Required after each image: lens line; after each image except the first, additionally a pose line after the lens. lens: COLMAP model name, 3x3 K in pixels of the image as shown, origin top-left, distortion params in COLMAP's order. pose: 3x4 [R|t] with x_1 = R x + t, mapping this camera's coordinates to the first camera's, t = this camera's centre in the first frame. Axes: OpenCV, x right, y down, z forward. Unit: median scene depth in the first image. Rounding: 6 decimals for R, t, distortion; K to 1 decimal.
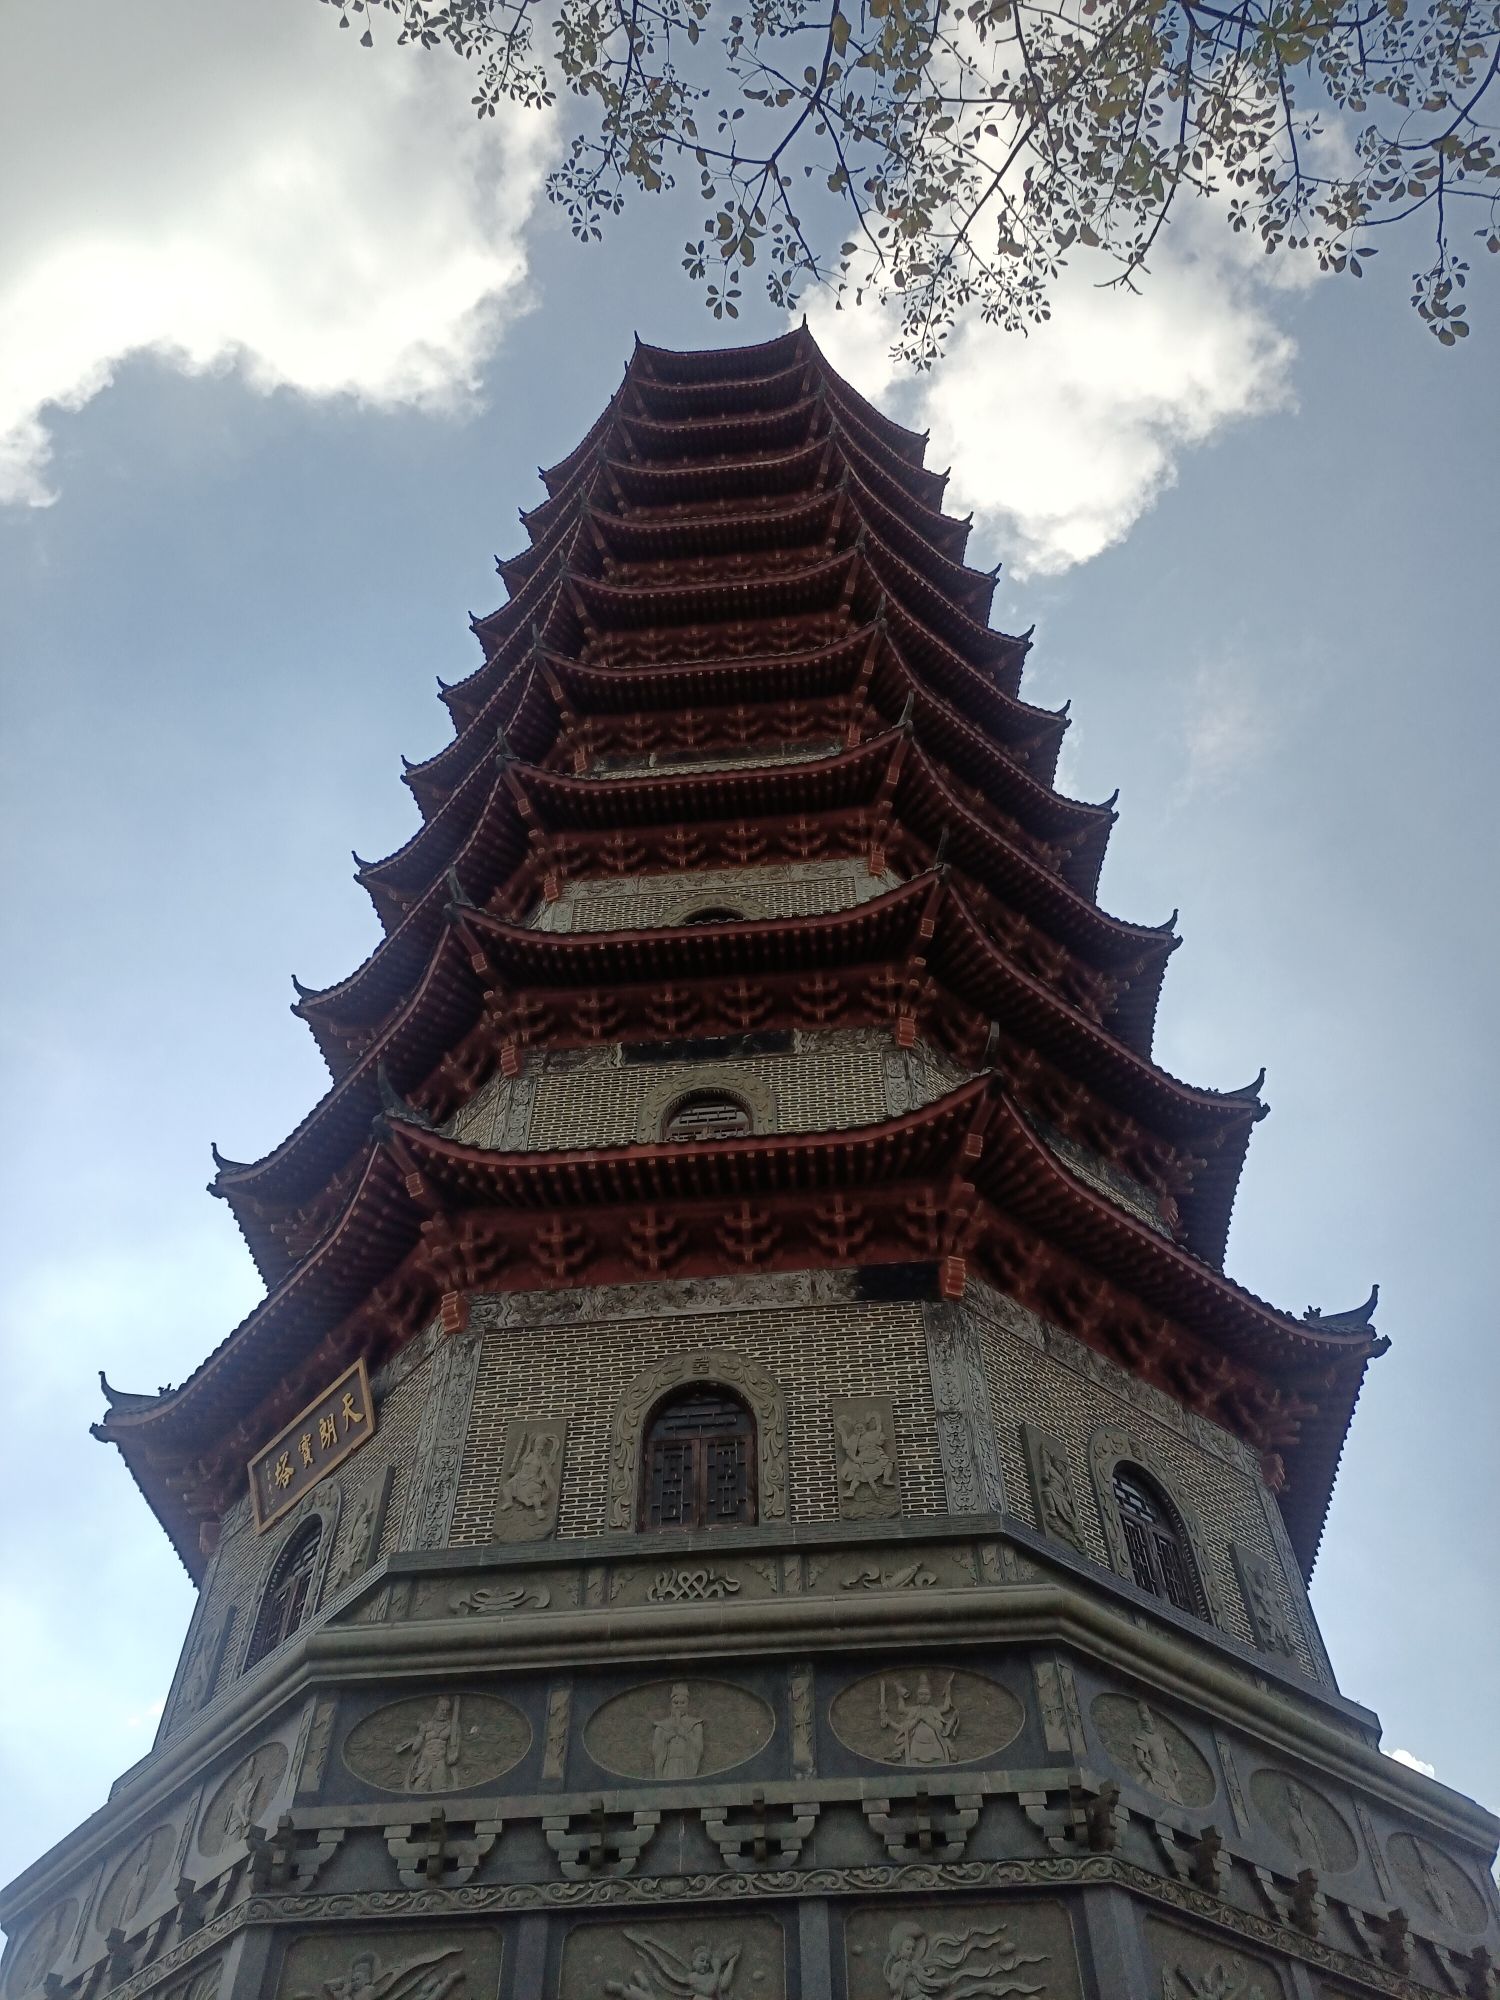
lens RADIAL K [[1464.1, 0, 750.0], [0, 1464.1, 1000.0], [0, 0, 1]] dist [0.137677, -0.132359]
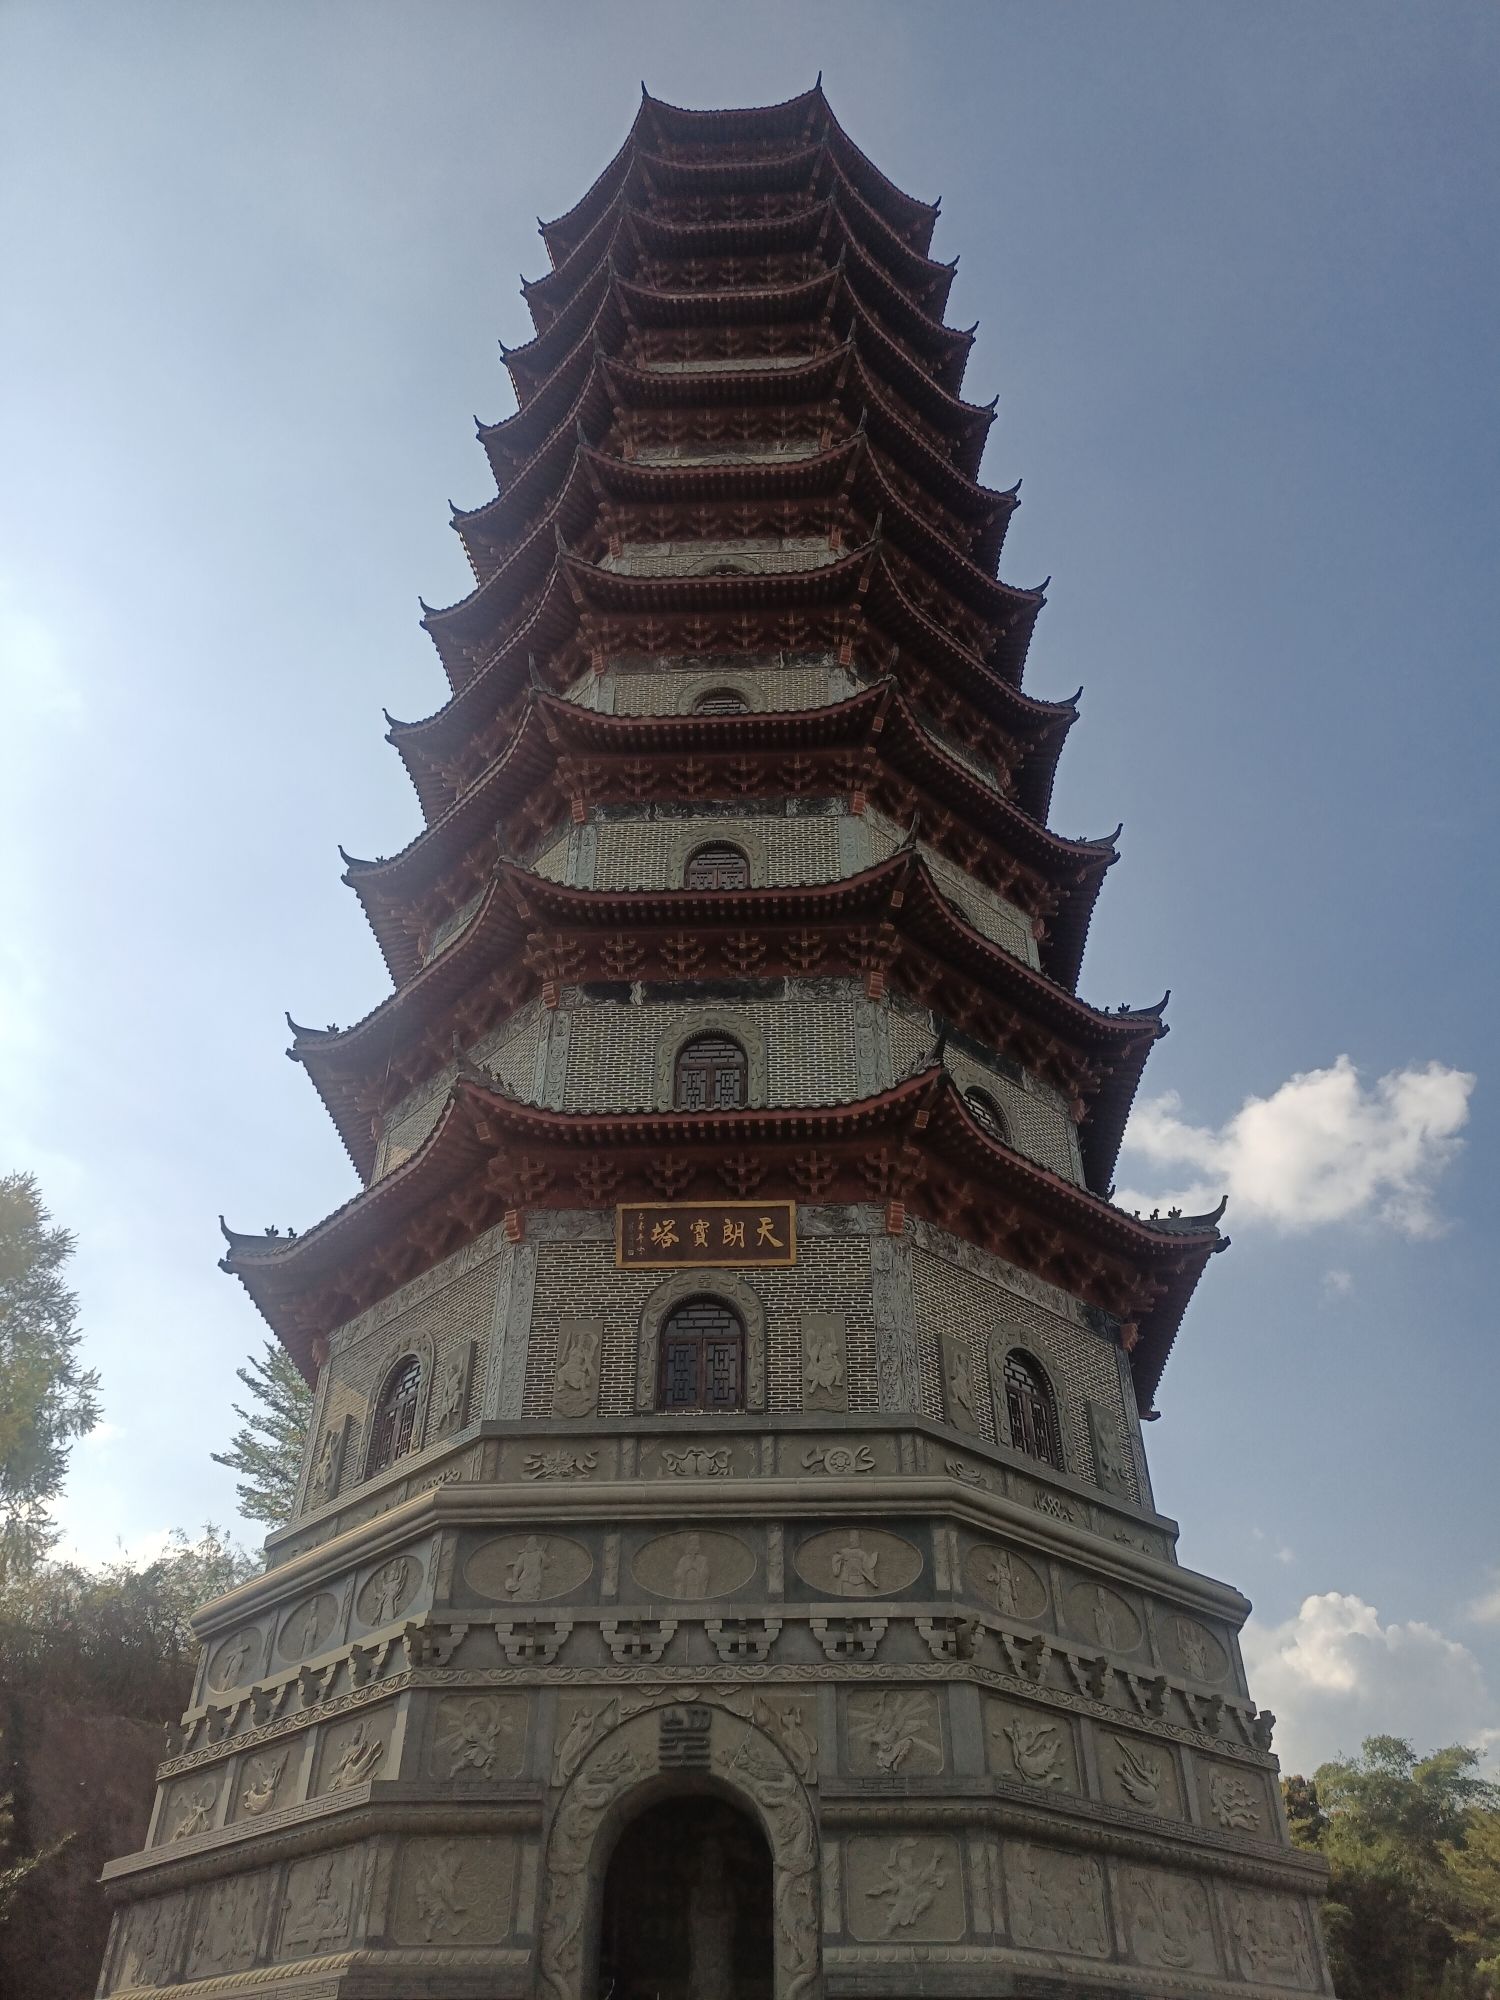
lens RADIAL K [[1464.1, 0, 750.0], [0, 1464.1, 1000.0], [0, 0, 1]] dist [0.137677, -0.132359]
pose [[0.998893, 0.037513, 0.028396, -0.044158], [-0.043173, 0.970711, 0.236339, -0.354828], [-0.018699, -0.237303, 0.971256, -0.260741]]
